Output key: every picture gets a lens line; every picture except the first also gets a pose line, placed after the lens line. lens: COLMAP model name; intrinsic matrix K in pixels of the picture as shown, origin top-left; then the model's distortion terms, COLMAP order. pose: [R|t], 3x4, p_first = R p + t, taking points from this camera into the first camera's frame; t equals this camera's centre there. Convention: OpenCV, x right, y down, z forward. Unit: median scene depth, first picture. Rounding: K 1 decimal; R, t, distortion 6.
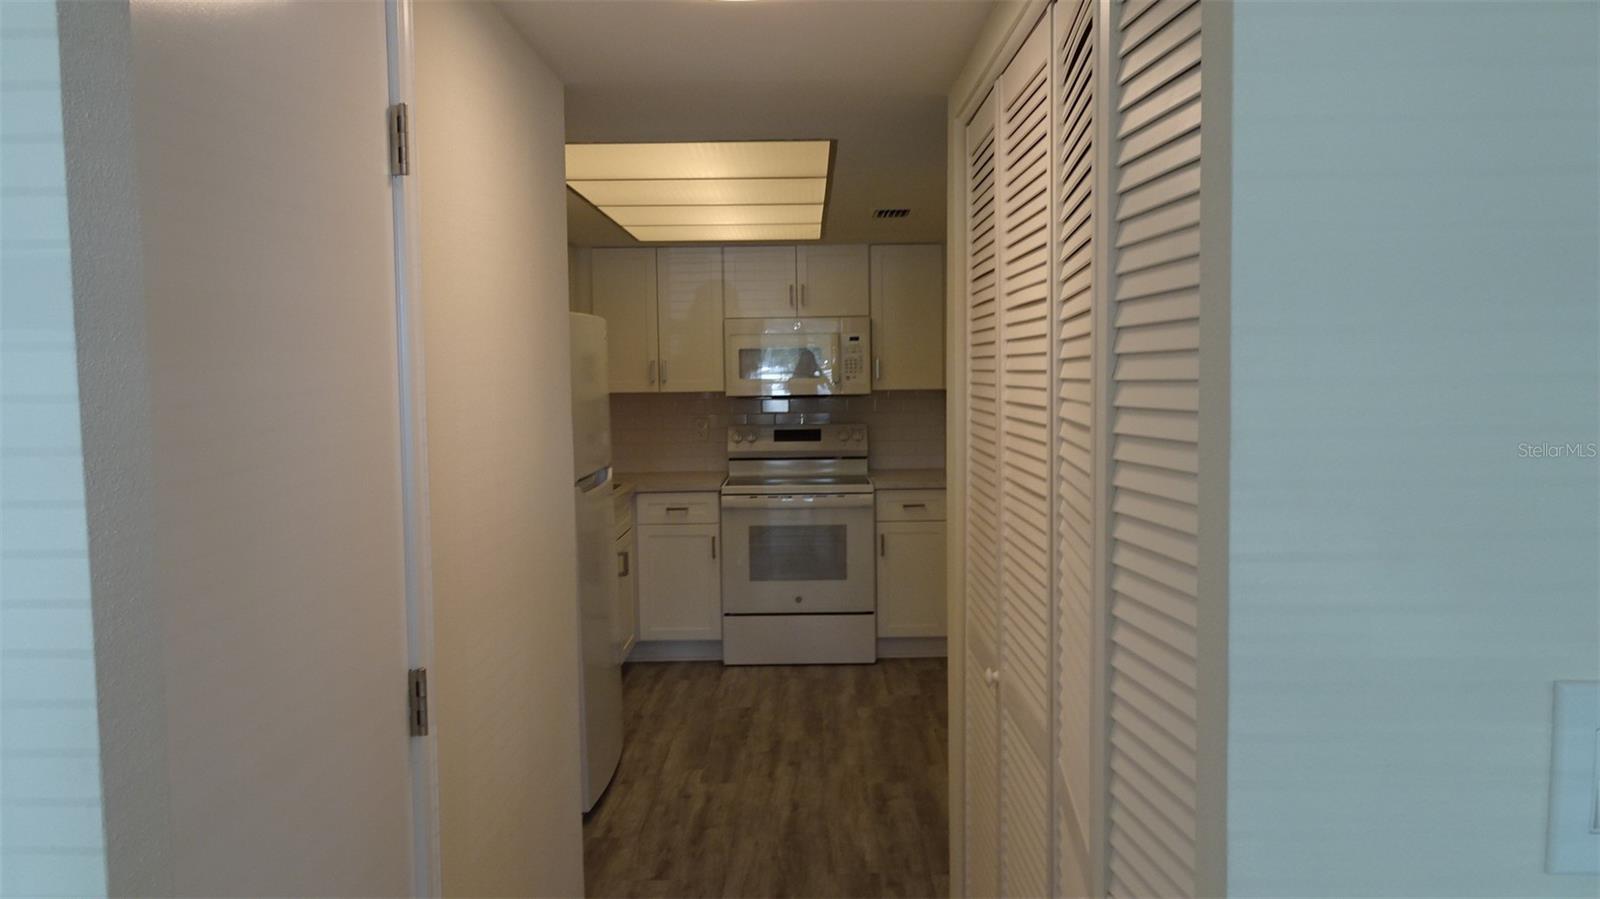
lens RADIAL K [[1148.4, 0, 800.0], [0, 1148.4, 442.3], [0, 0, 1]] dist [0.014227, 0.000630]
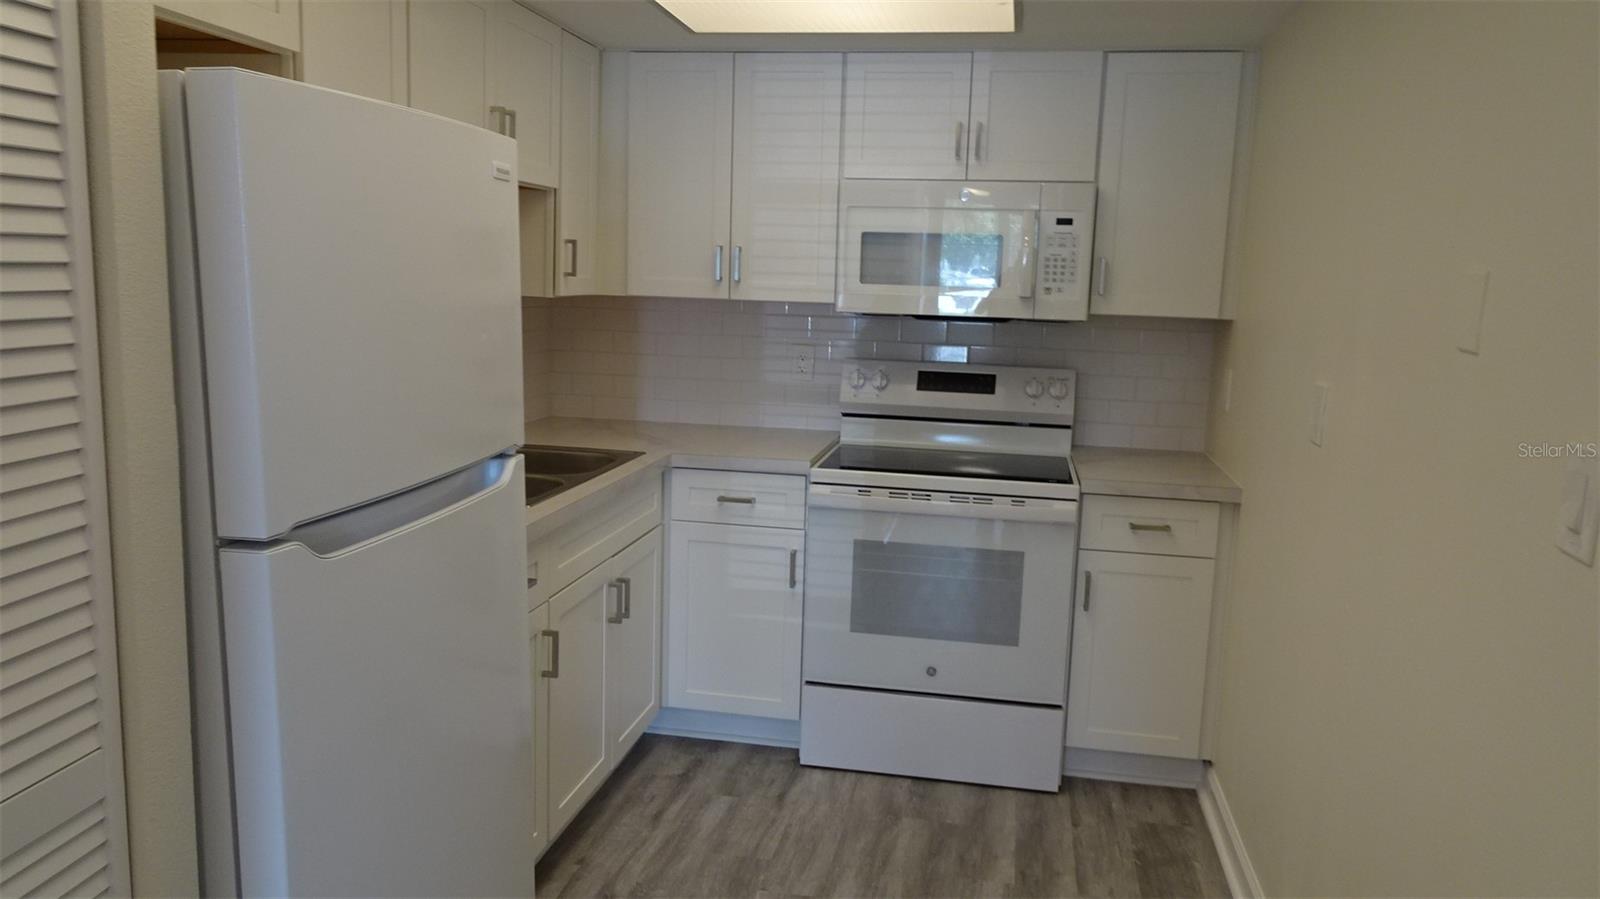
lens RADIAL K [[1148.4, 0, 807.1], [0, 1148.4, 445.3], [0, 0, 1]] dist [0.014227, 0.000630]
pose [[0.983951, 0.070937, -0.163730, 0.023533], [-0.057062, 0.994489, 0.087951, -0.023498], [0.169067, -0.077197, 0.982577, 0.422770]]
